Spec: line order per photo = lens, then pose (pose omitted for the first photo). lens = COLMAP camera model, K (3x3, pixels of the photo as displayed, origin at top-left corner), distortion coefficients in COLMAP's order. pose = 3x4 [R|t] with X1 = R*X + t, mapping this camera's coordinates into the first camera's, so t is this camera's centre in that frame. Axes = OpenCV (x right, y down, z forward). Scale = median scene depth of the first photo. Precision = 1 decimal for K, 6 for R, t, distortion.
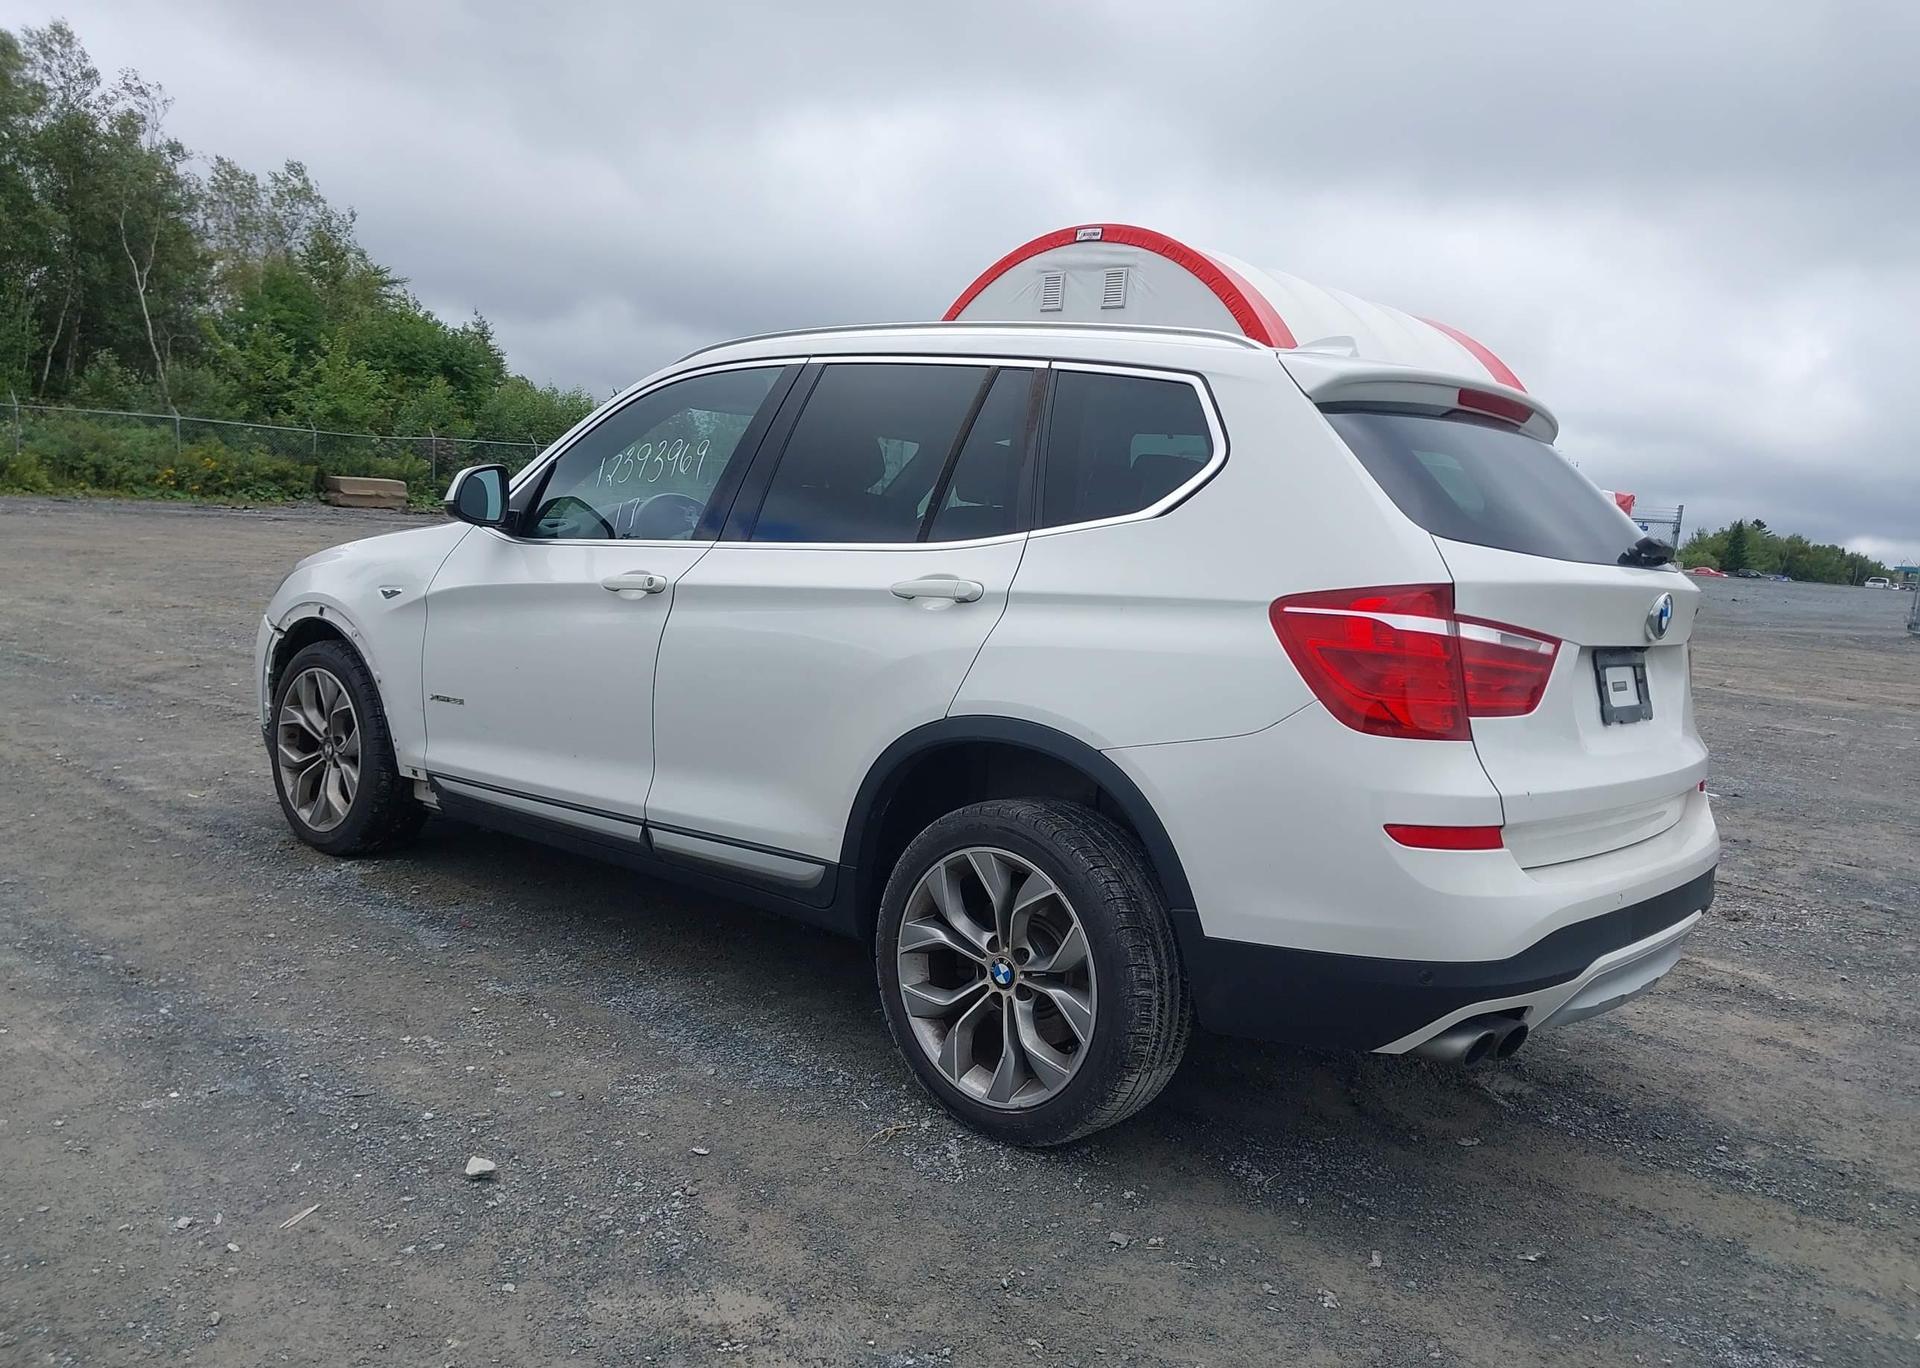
lens RADIAL K [[1499.3, 0, 977.1], [0, 1499.3, 712.5], [0, 0, 1]] dist [0.027961, -0.029394]
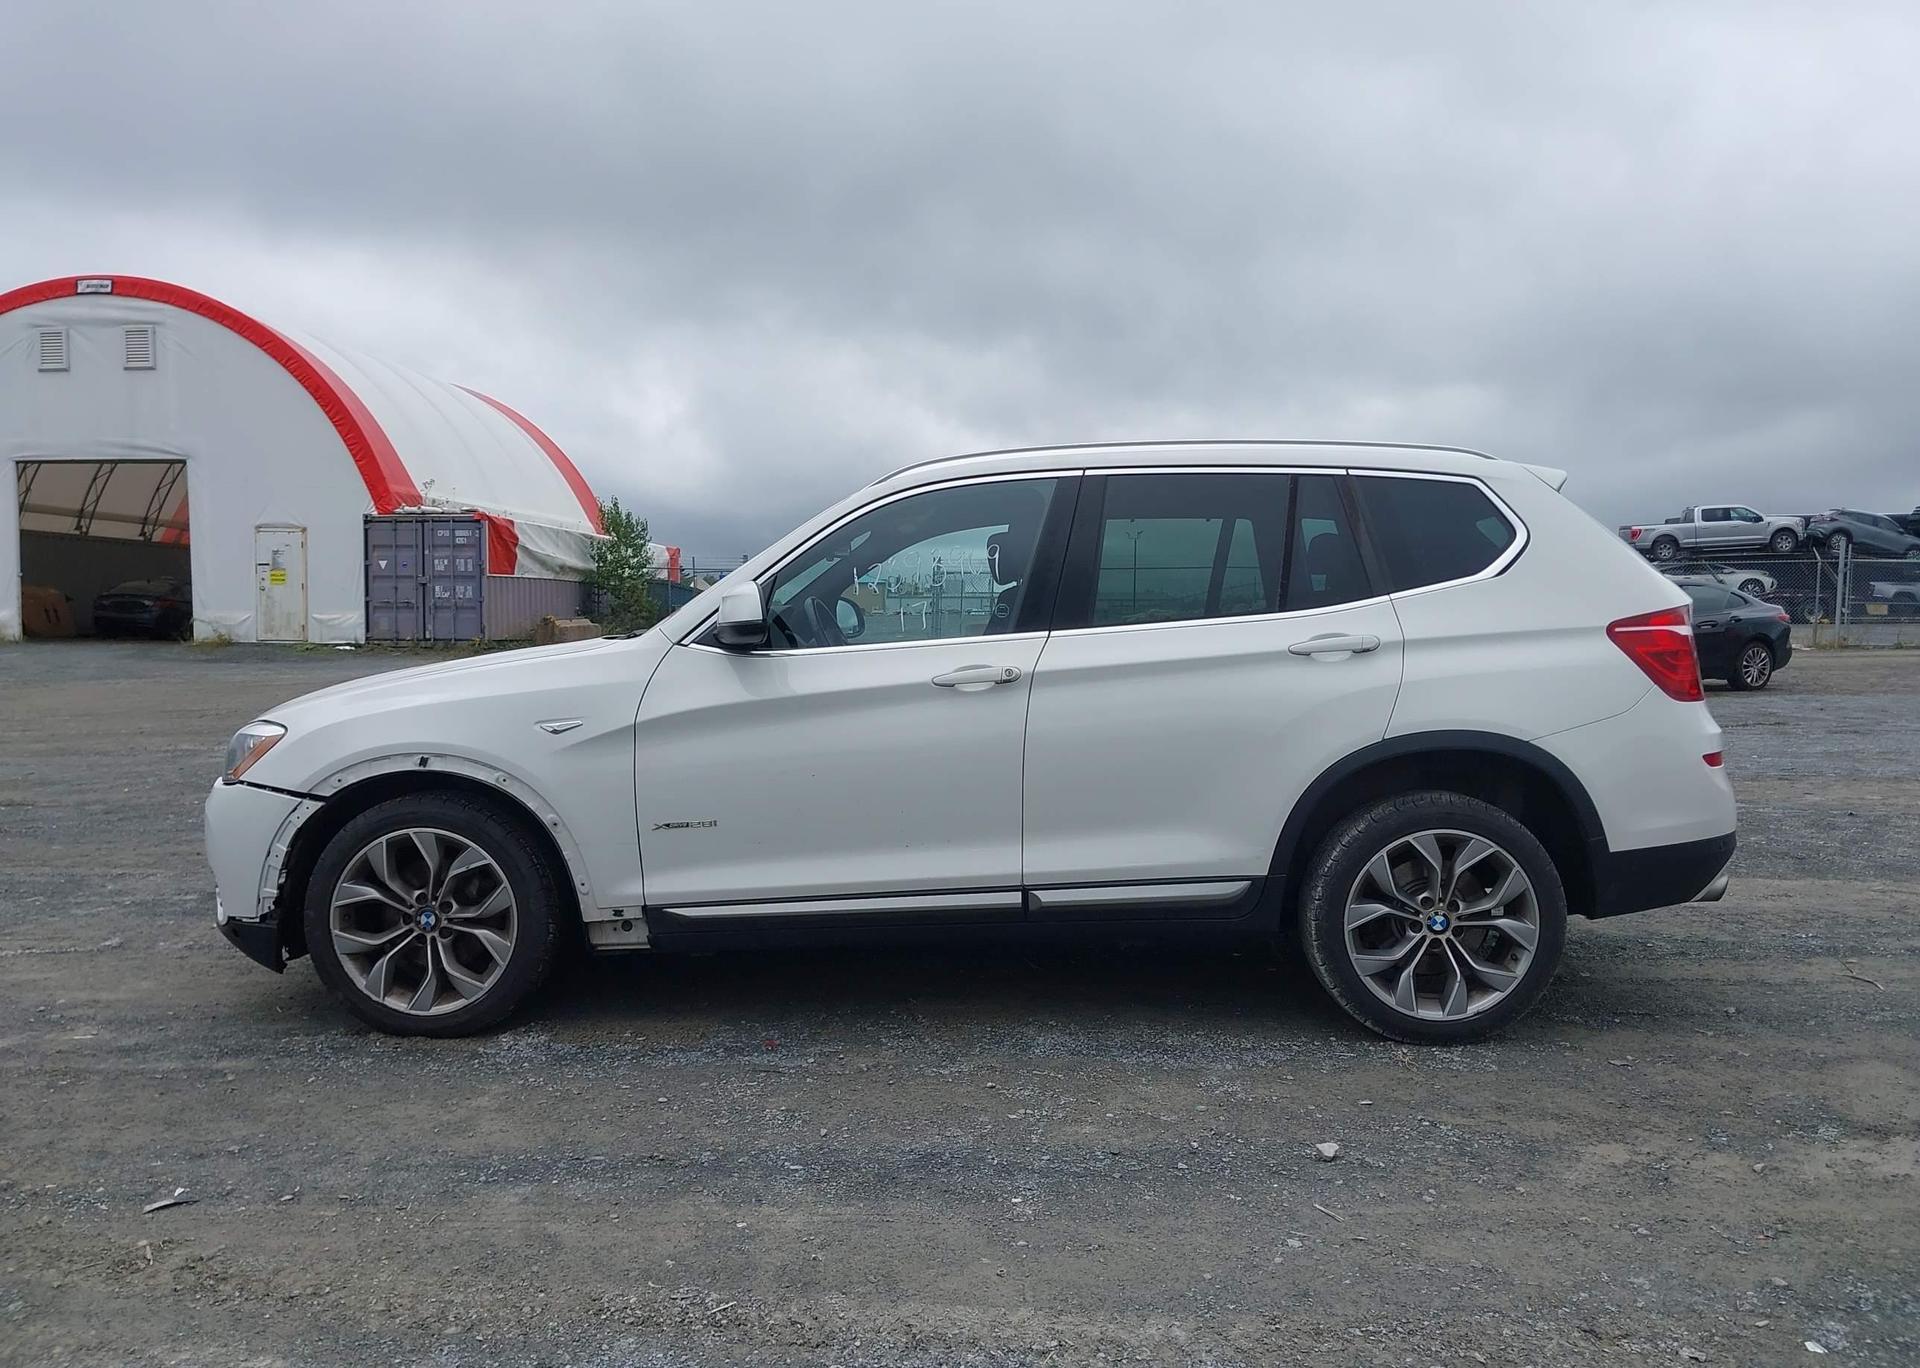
lens RADIAL K [[1493.3, 0, 997.3], [0, 1493.3, 691.2], [0, 0, 1]] dist [0.019204, -0.015920]
pose [[0.783101, -0.118637, 0.610474, -1.014951], [0.149569, 0.988751, 0.000287, -0.084545], [-0.603641, 0.091083, 0.792036, 0.147992]]
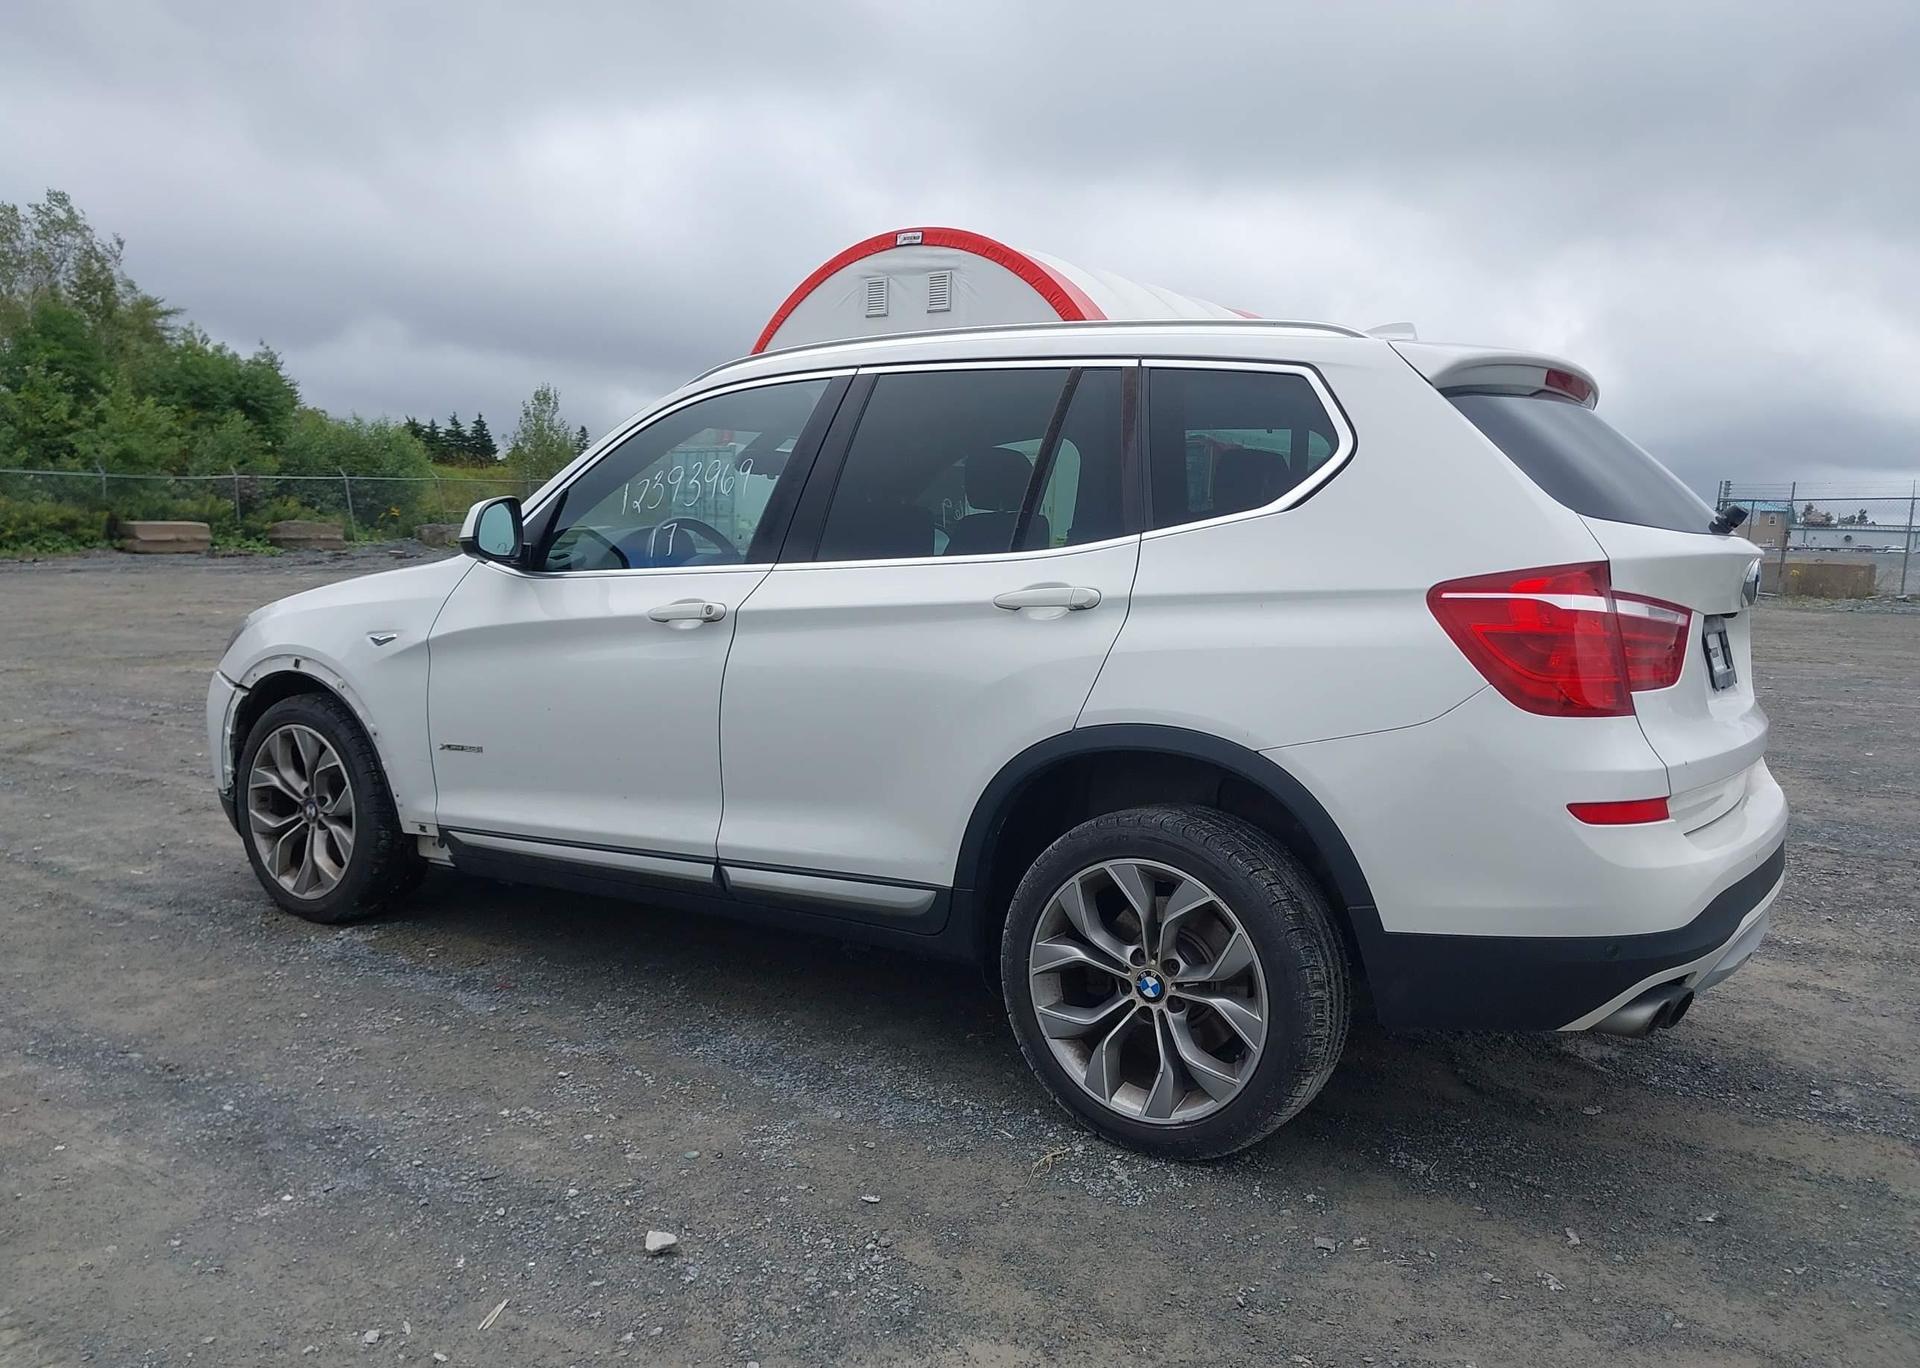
lens RADIAL K [[1499.3, 0, 974.9], [0, 1499.3, 726.0], [0, 0, 1]] dist [0.027961, -0.029394]
pose [[0.991350, -0.070045, 0.110992, -0.180713], [0.069499, 0.997543, 0.008784, -0.011269], [-0.111334, -0.000994, 0.993783, 0.036755]]
